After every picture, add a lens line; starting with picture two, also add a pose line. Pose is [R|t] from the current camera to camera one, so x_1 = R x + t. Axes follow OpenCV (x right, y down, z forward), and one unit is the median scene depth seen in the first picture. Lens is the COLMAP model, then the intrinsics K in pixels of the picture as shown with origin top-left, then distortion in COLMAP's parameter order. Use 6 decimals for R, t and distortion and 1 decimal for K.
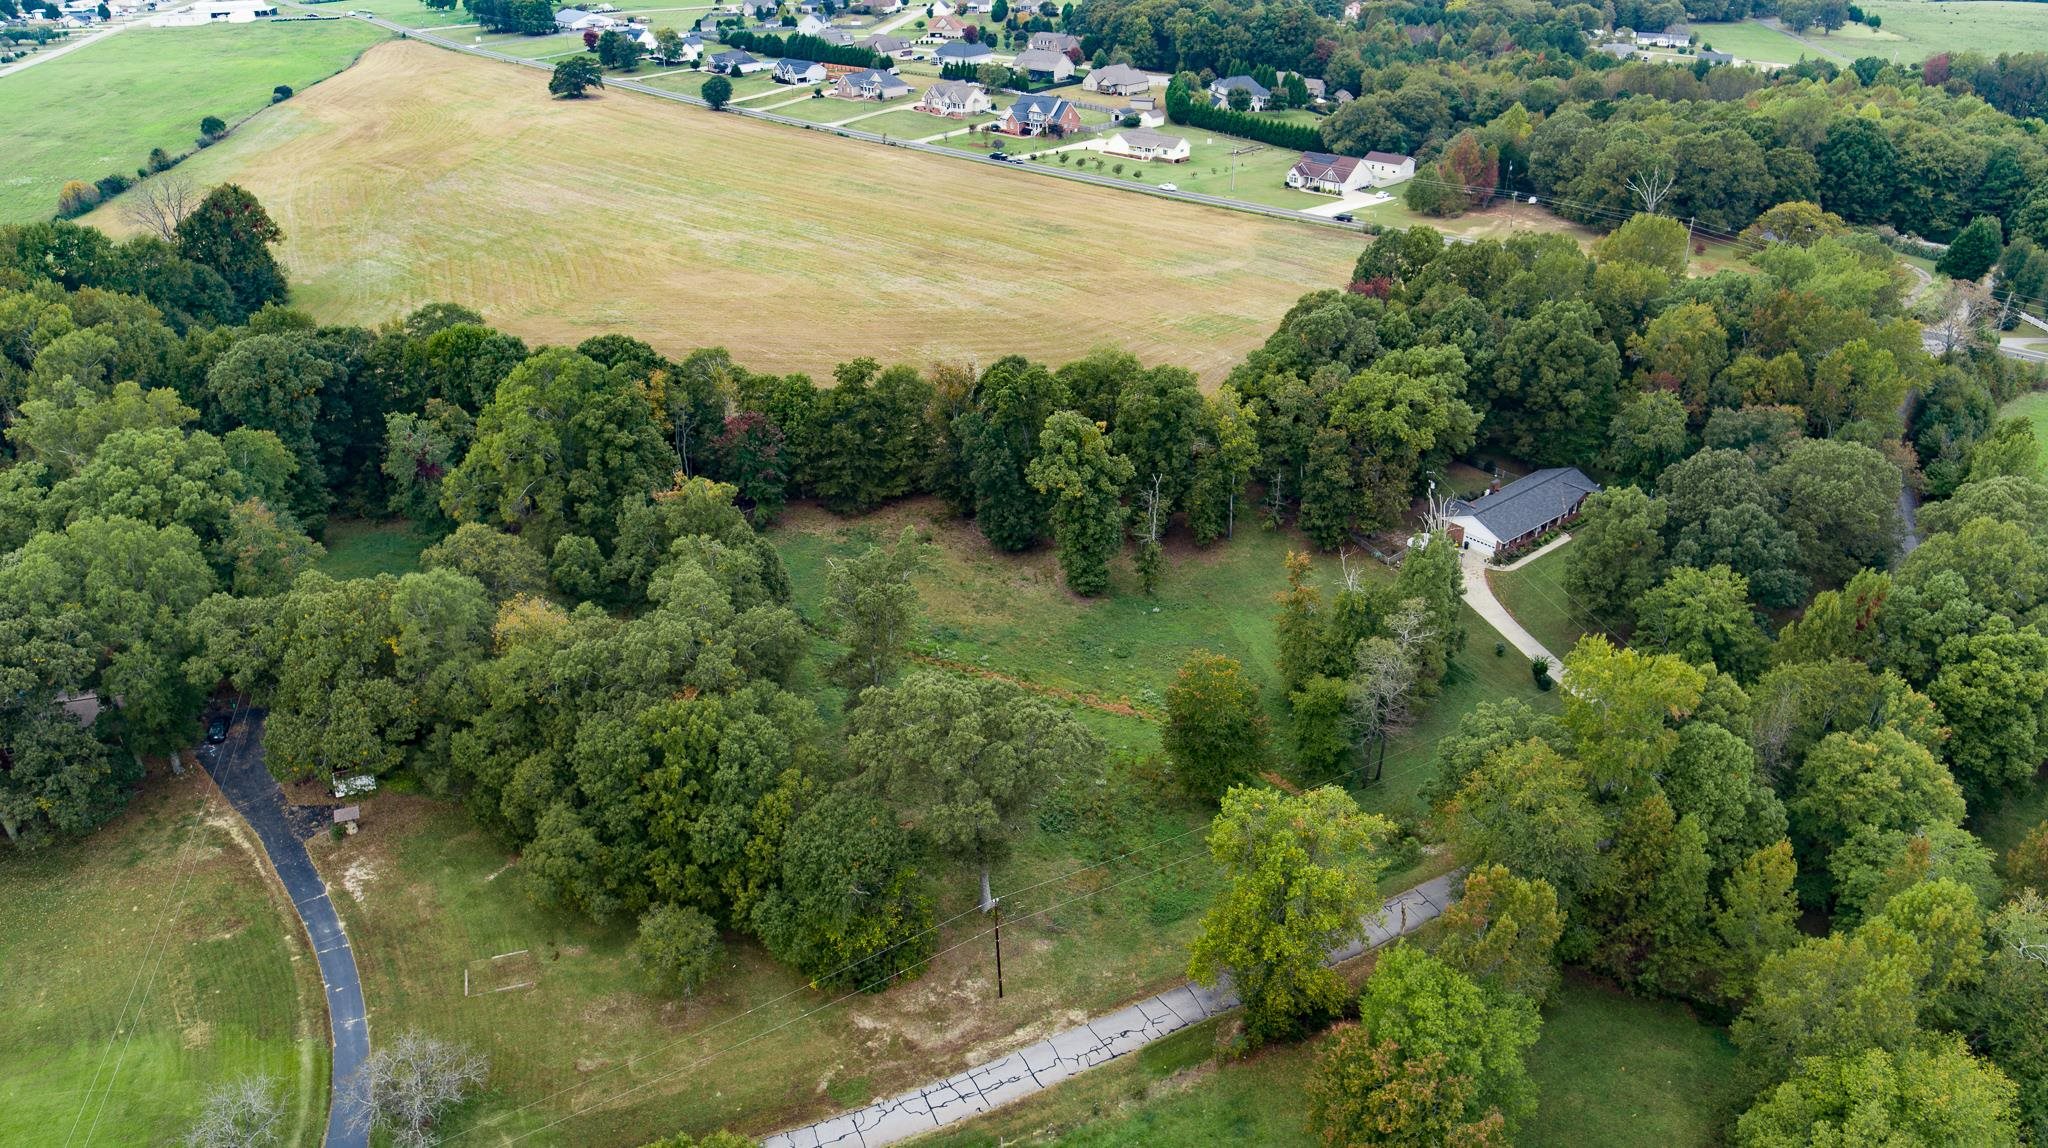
lens RADIAL K [[1412.3, 0, 1027.6], [0, 1412.3, 557.6], [0, 0, 1]] dist [-0.109972, 0.074478]
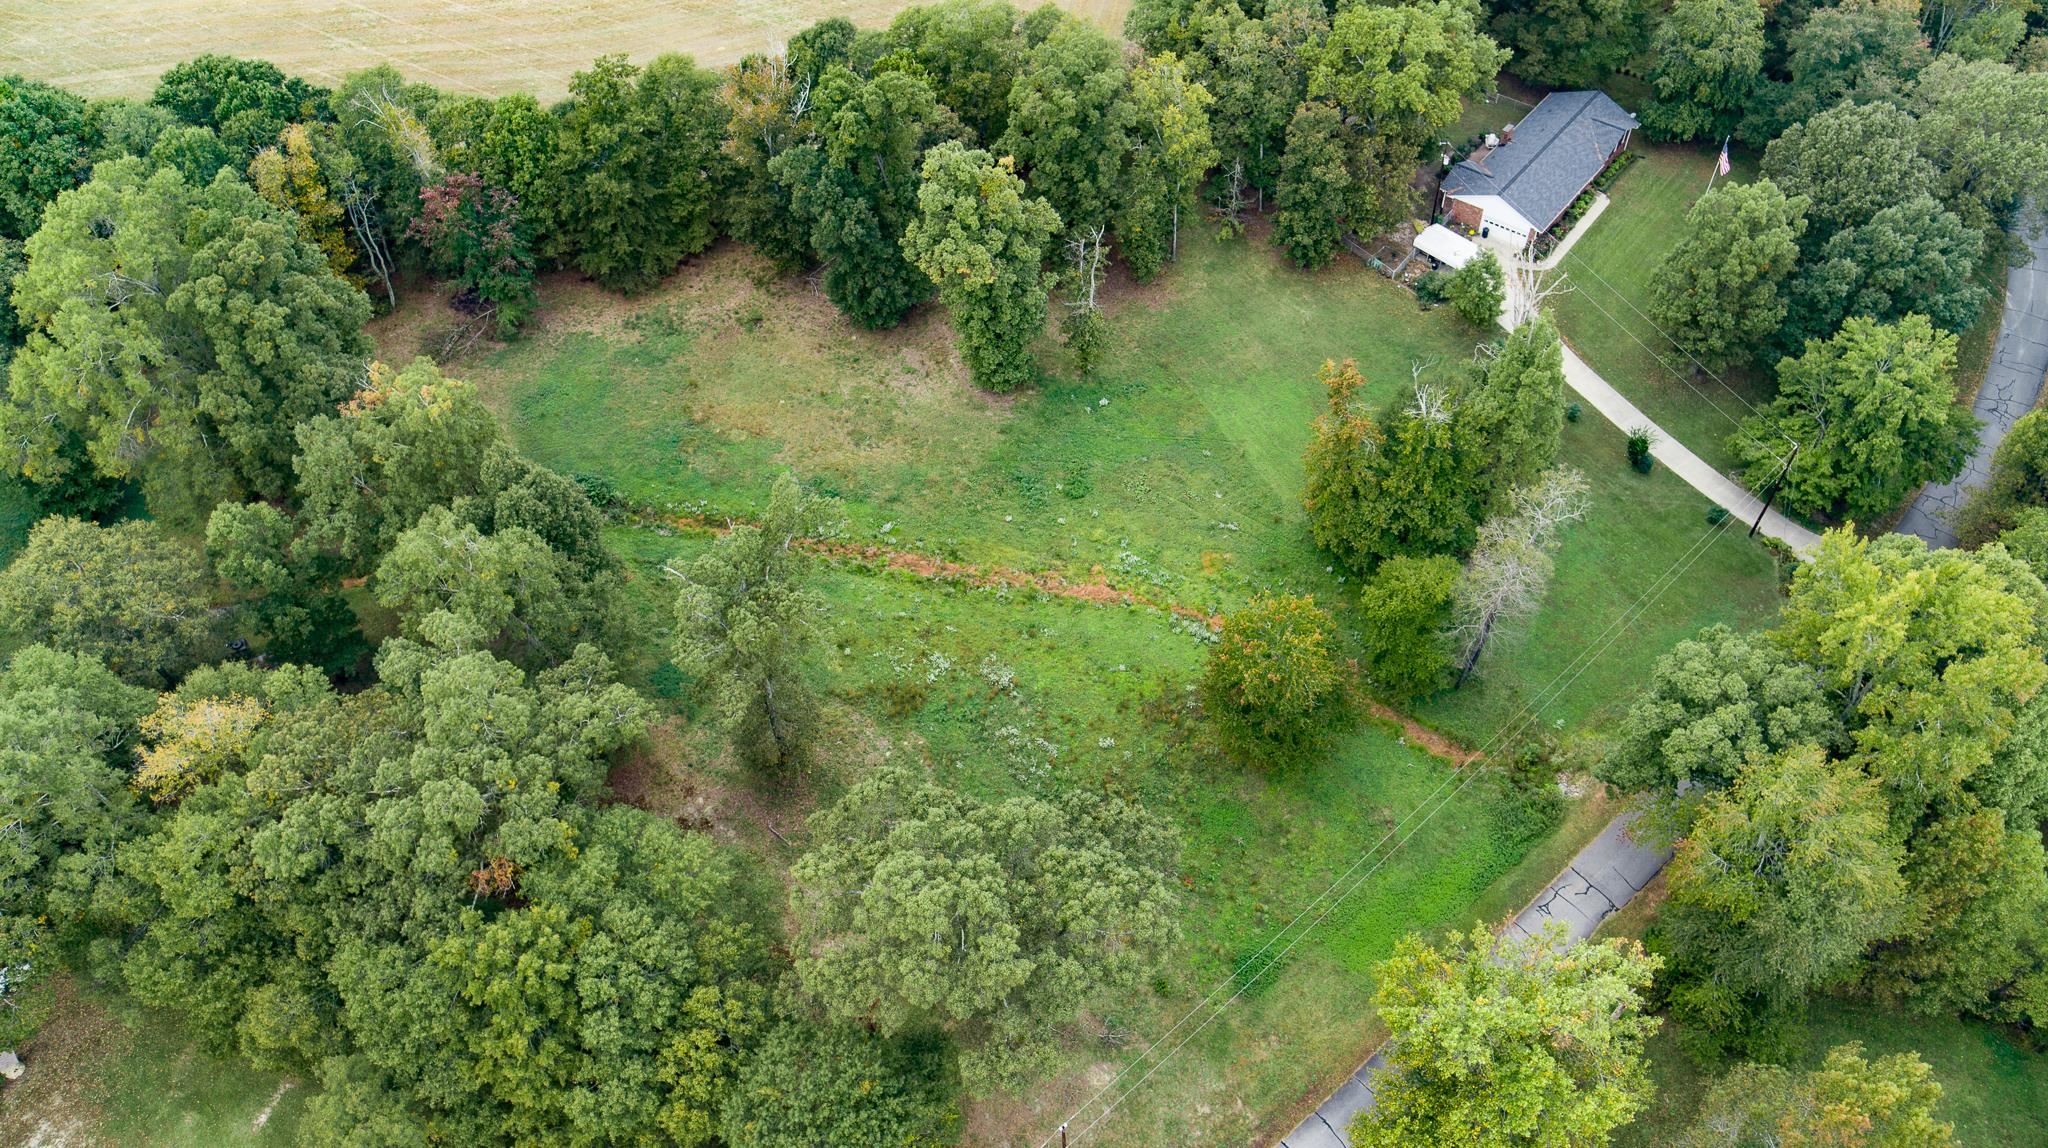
lens RADIAL K [[1412.3, 0, 1027.6], [0, 1412.3, 557.6], [0, 0, 1]] dist [-0.109972, 0.074478]
pose [[0.978322, -0.166883, 0.122621, -0.046927], [0.111585, 0.923611, 0.366731, -0.153891], [-0.174455, -0.345099, 0.922211, 0.310756]]
